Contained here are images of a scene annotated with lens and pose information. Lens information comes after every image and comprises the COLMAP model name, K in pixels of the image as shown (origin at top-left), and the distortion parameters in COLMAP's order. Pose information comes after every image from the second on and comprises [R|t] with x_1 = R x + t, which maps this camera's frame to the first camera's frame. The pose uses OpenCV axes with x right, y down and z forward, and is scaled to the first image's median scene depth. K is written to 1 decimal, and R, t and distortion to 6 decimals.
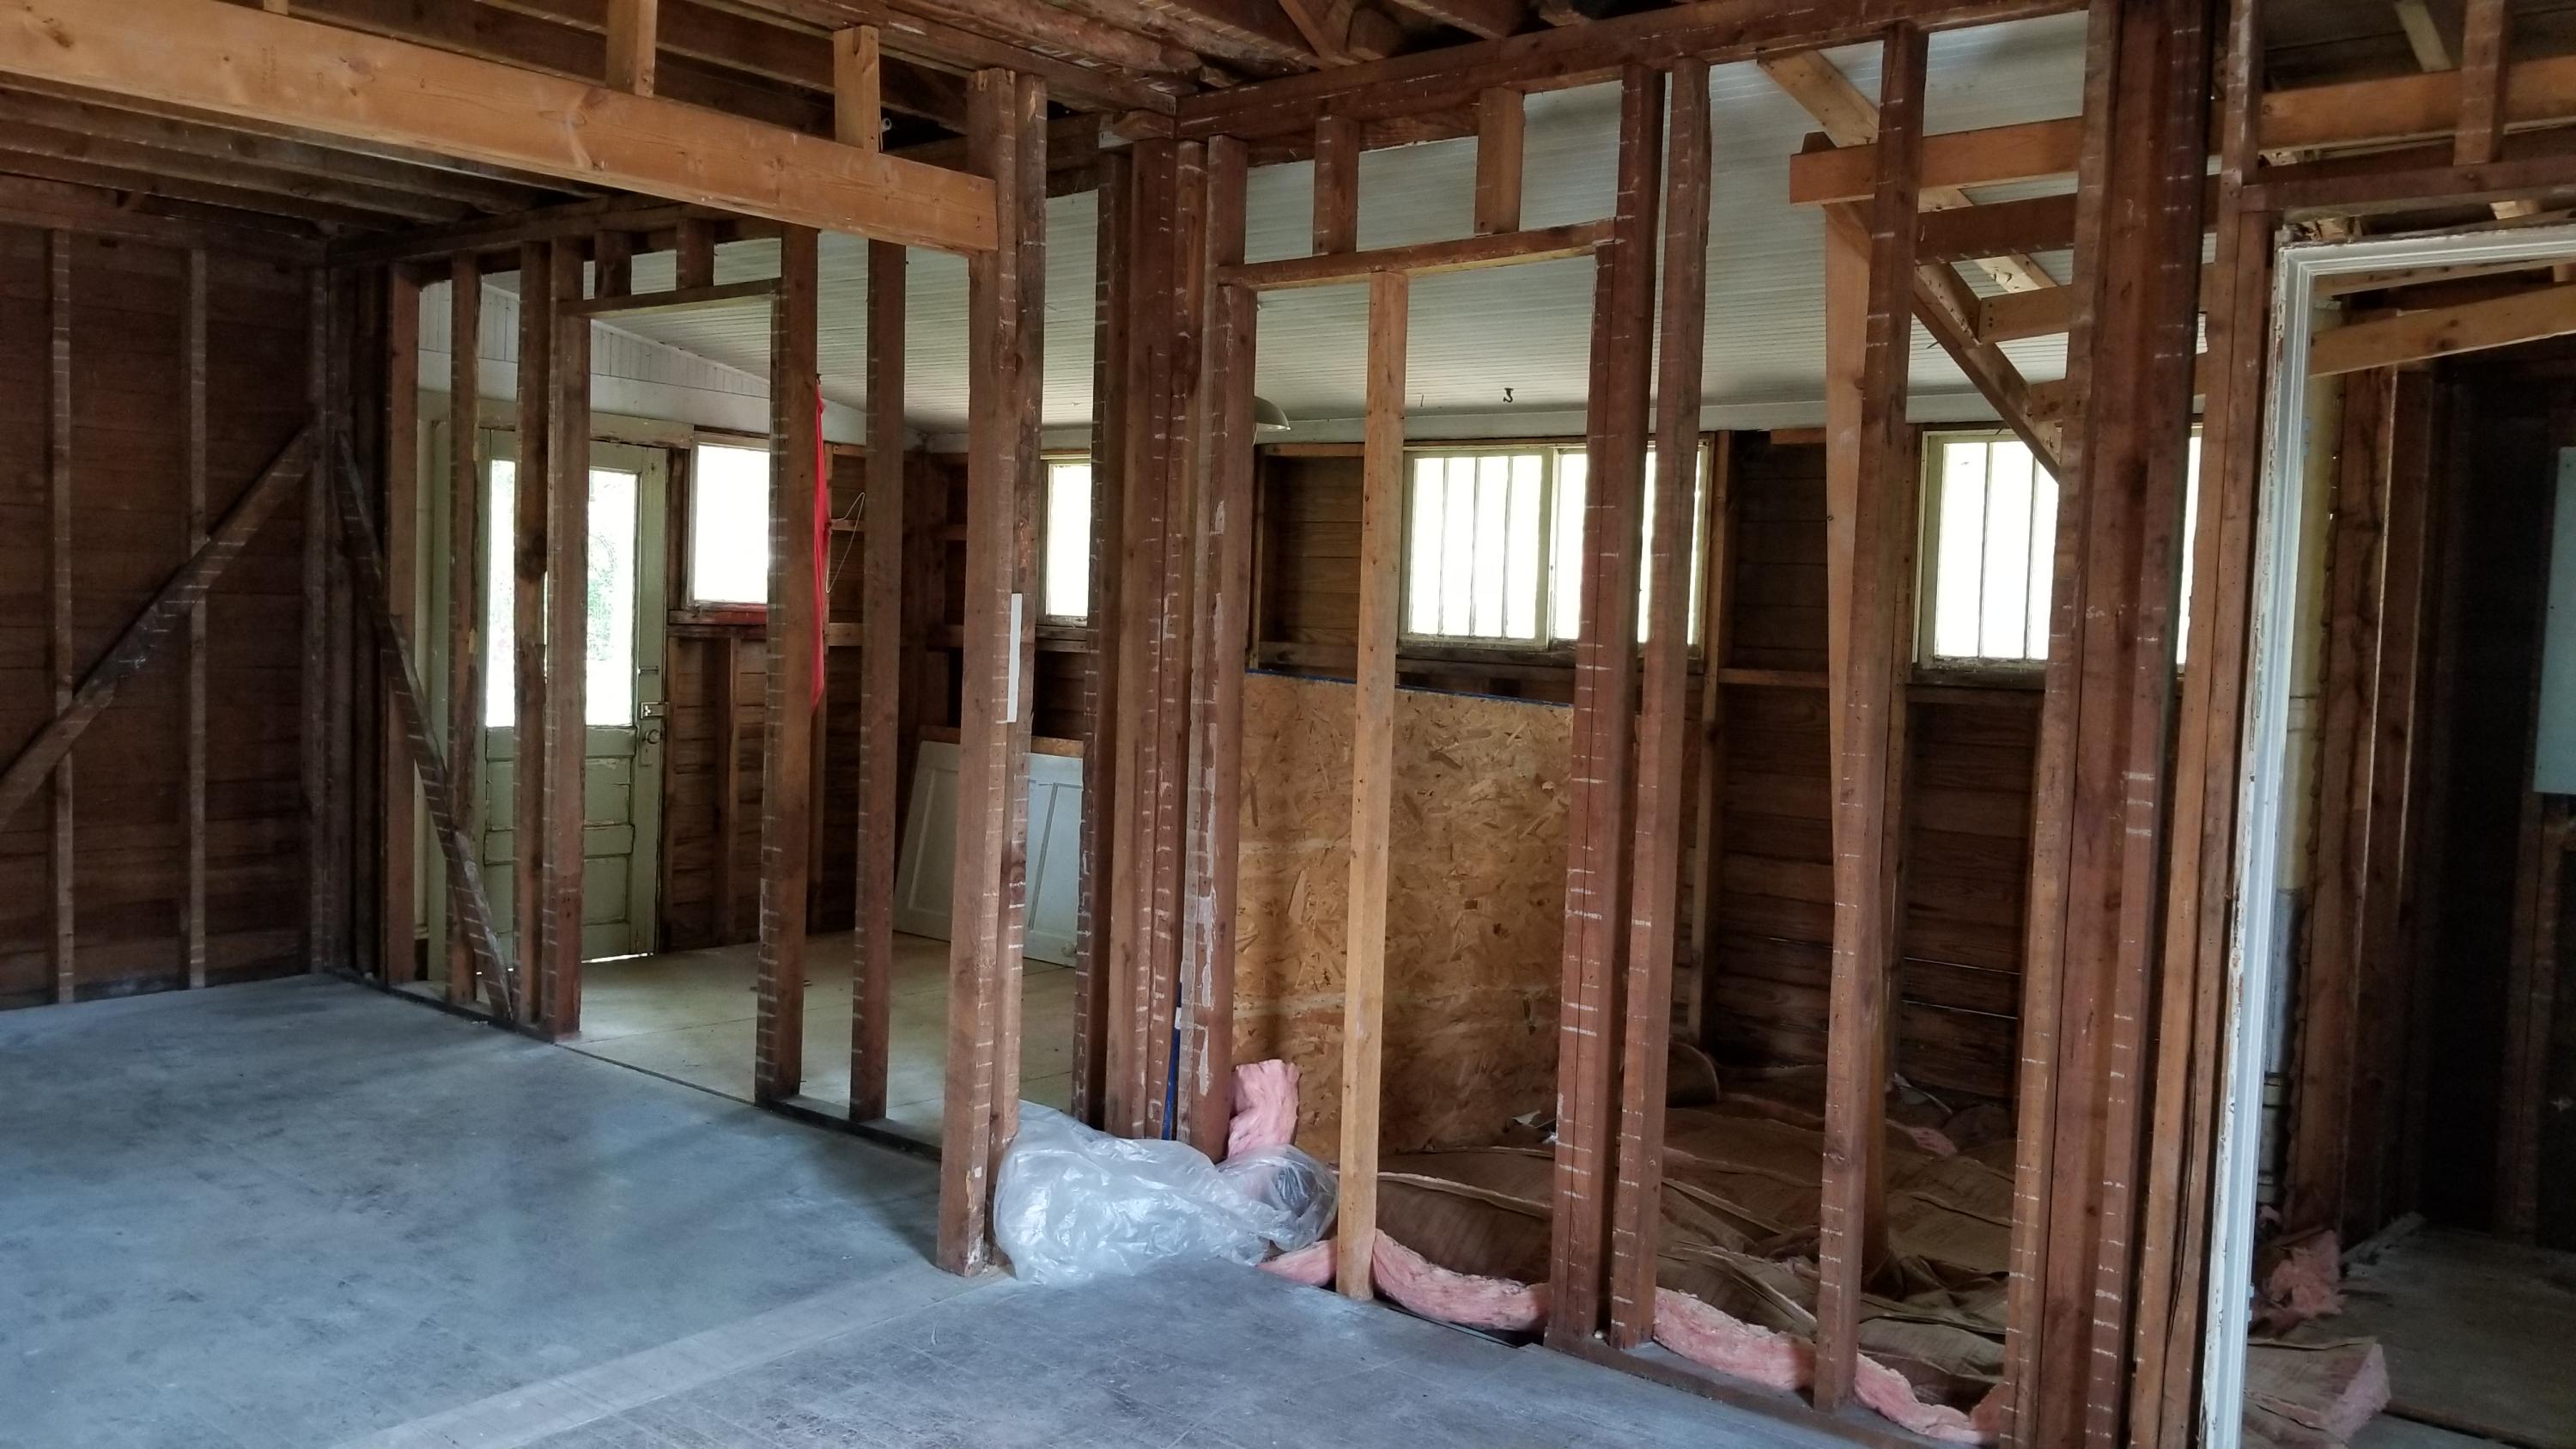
lens RADIAL K [[2020.3, 0, 1288.5], [0, 2020.3, 717.3], [0, 0, 1]] dist [0.108004, -0.184072]
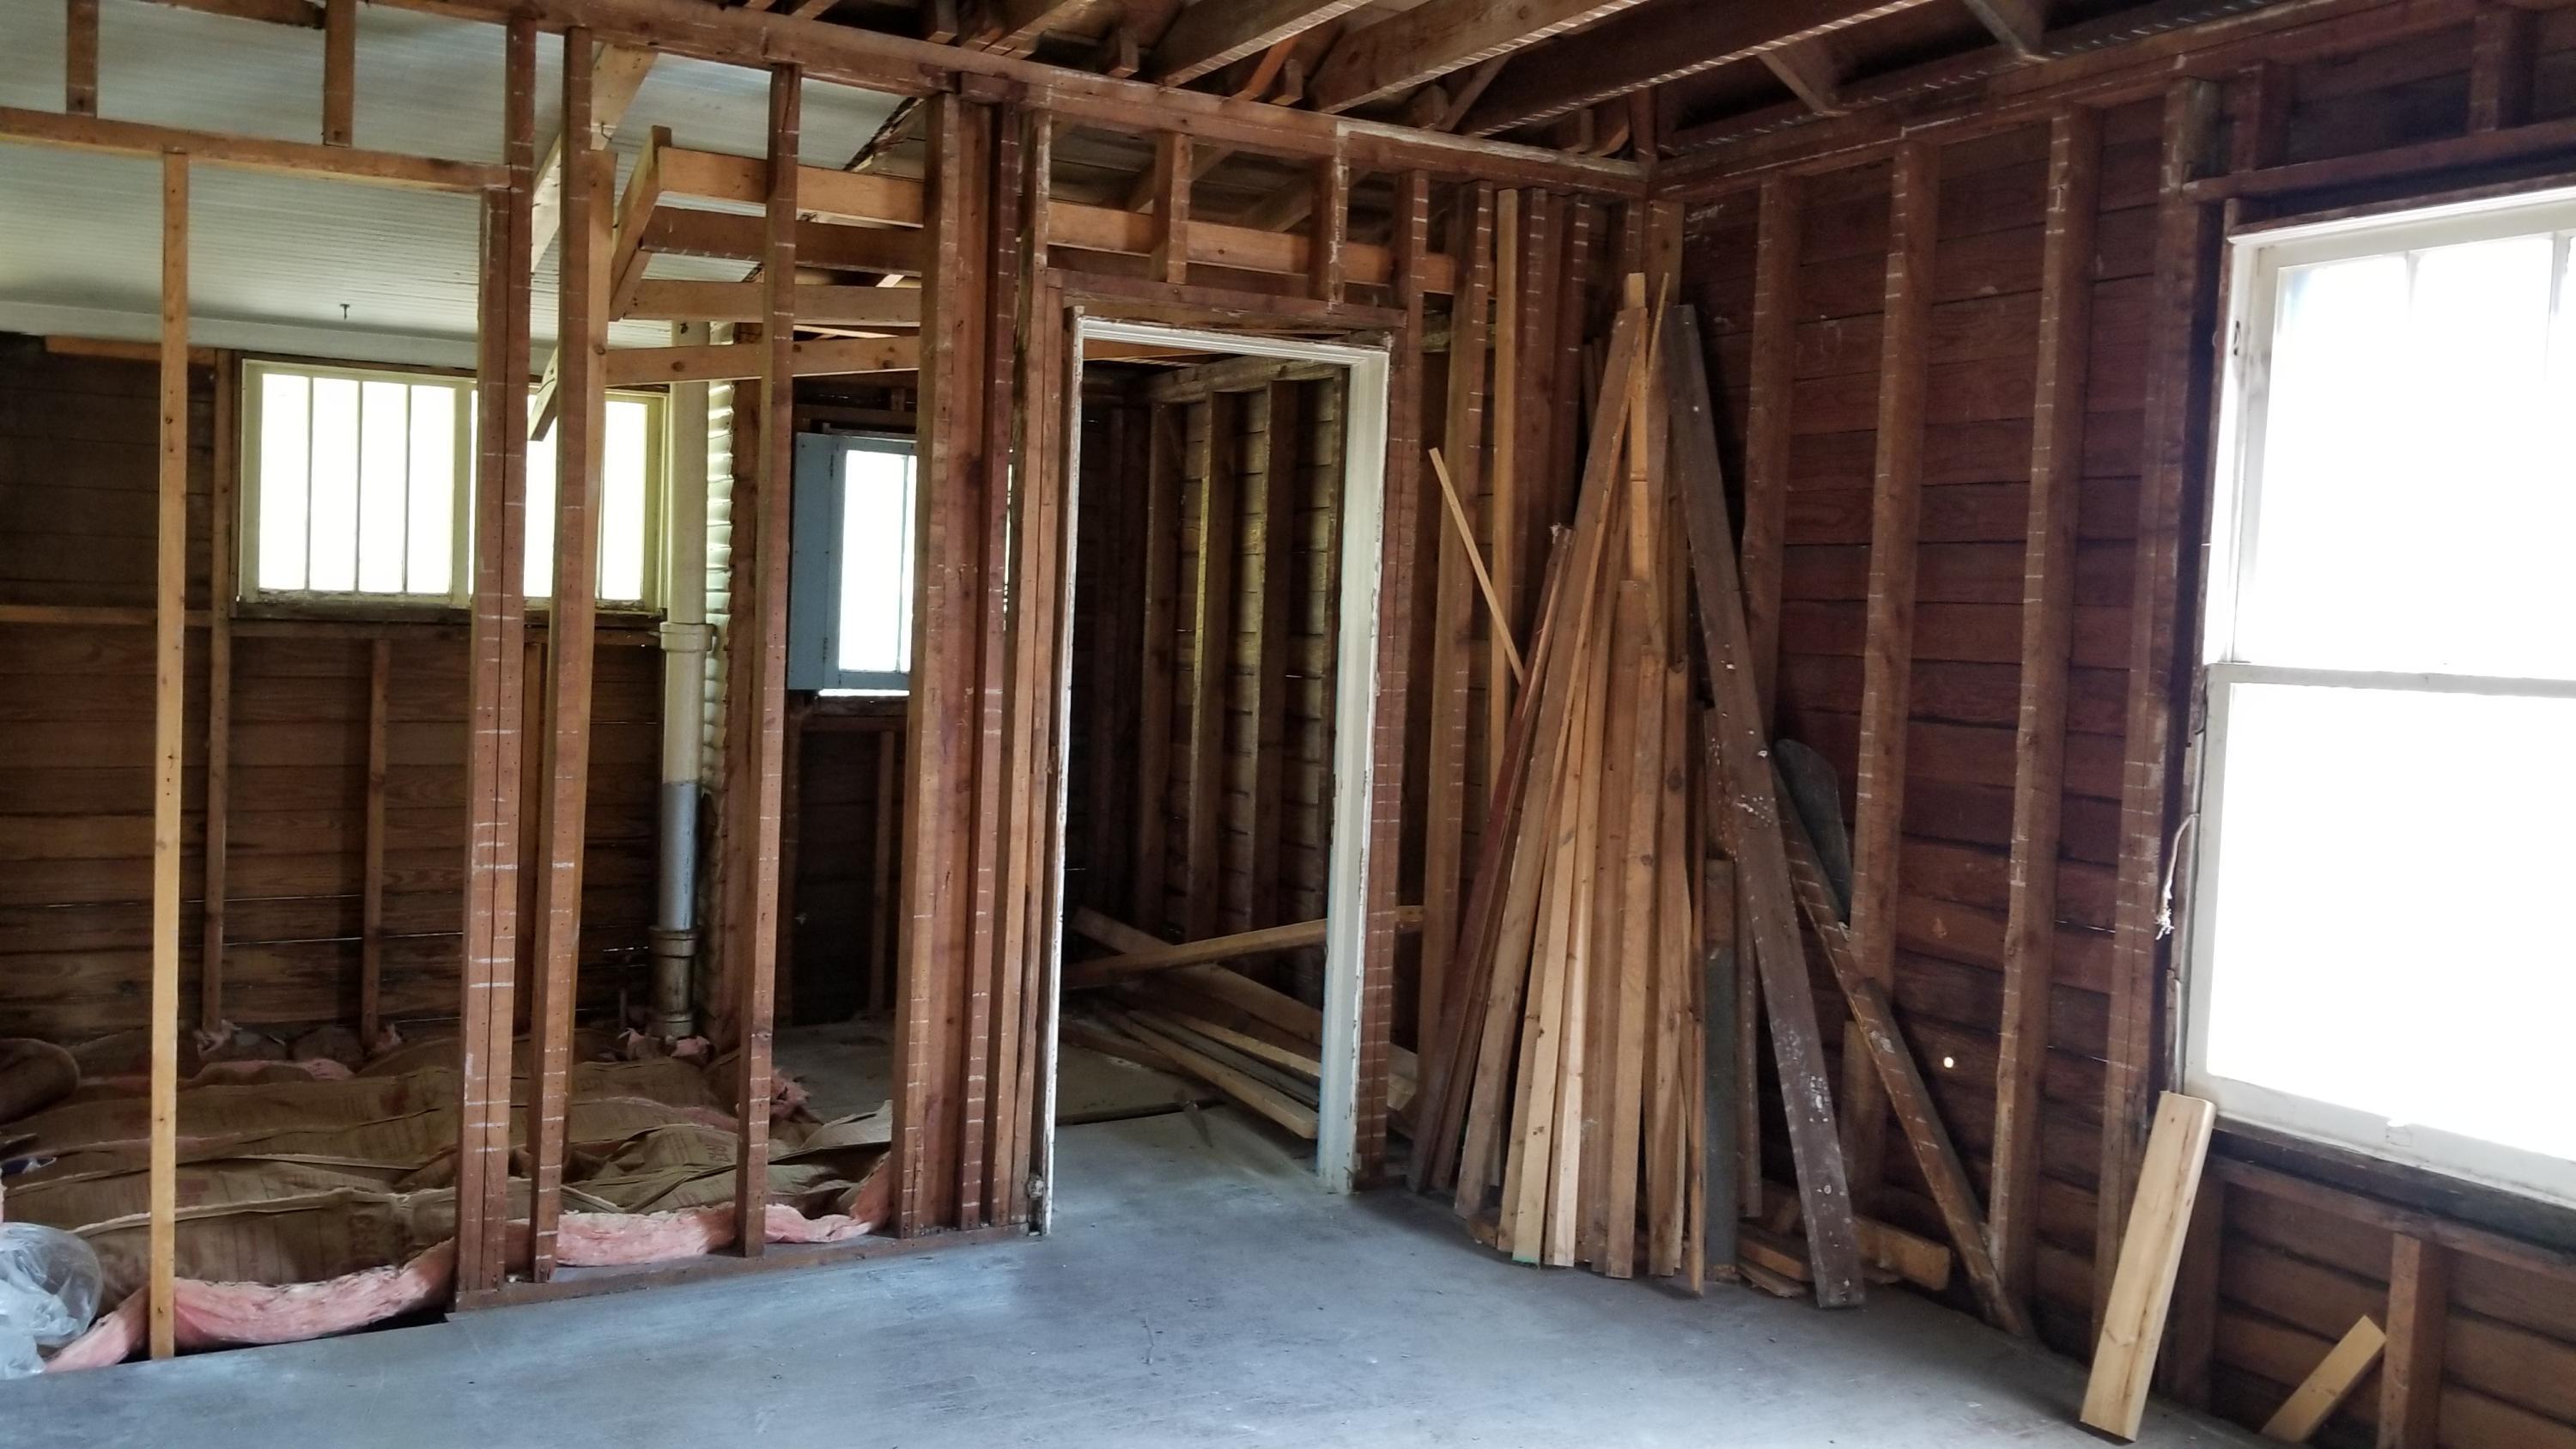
lens RADIAL K [[2044.0, 0, 1229.2], [0, 2044.0, 694.5], [0, 0, 1]] dist [0.061943, -0.101495]
pose [[0.366006, -0.060748, 0.928628, -0.625083], [0.025516, 0.998147, 0.055239, -0.031727], [-0.930263, 0.003478, 0.366878, 0.285454]]
